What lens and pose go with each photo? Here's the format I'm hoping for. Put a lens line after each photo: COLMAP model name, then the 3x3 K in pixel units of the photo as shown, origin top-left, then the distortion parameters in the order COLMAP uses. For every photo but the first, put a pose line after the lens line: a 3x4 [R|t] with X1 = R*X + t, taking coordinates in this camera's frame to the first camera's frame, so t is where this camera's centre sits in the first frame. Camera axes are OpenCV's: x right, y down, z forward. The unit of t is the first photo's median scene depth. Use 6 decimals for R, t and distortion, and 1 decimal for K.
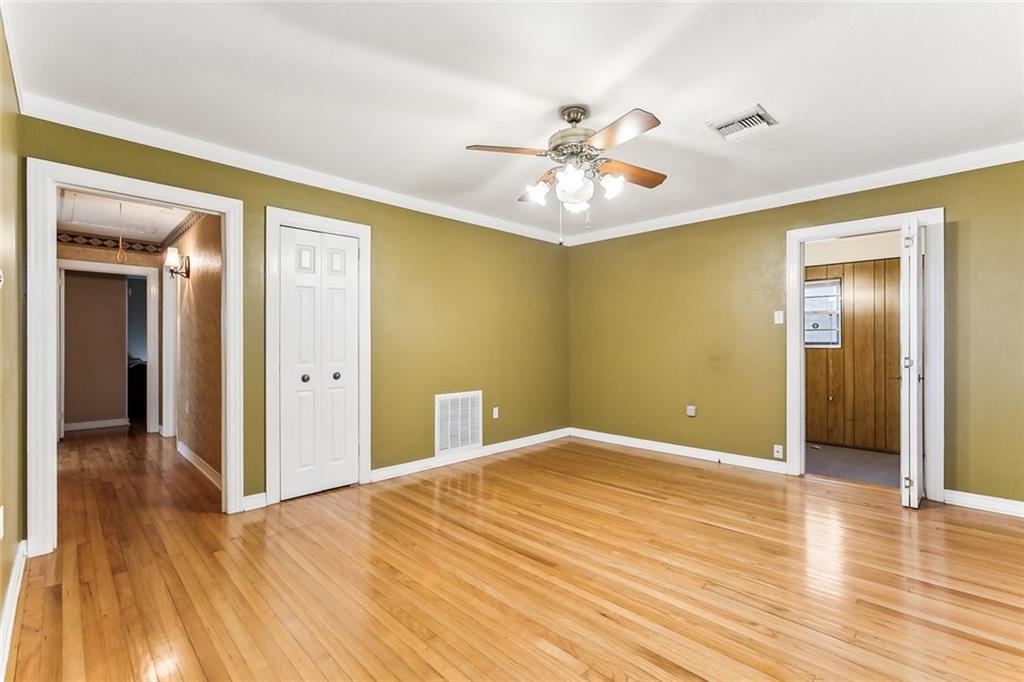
lens RADIAL K [[460.6, 0, 516.2], [0, 460.6, 342.9], [0, 0, 1]] dist [-0.009798, 0.004392]
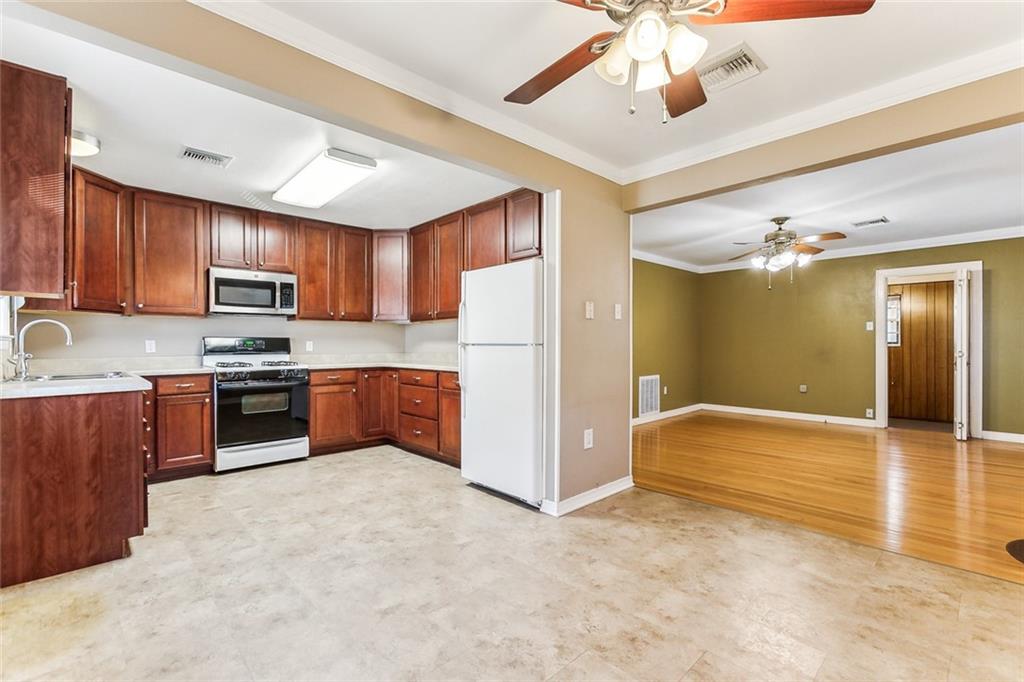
lens RADIAL K [[460.6, 0, 513.7], [0, 460.6, 344.9], [0, 0, 1]] dist [-0.009798, 0.004392]
pose [[0.999468, -0.001923, -0.032545, -0.579123], [0.002085, 0.999986, 0.004944, -0.002494], [0.032535, -0.005009, 0.999458, -0.582564]]
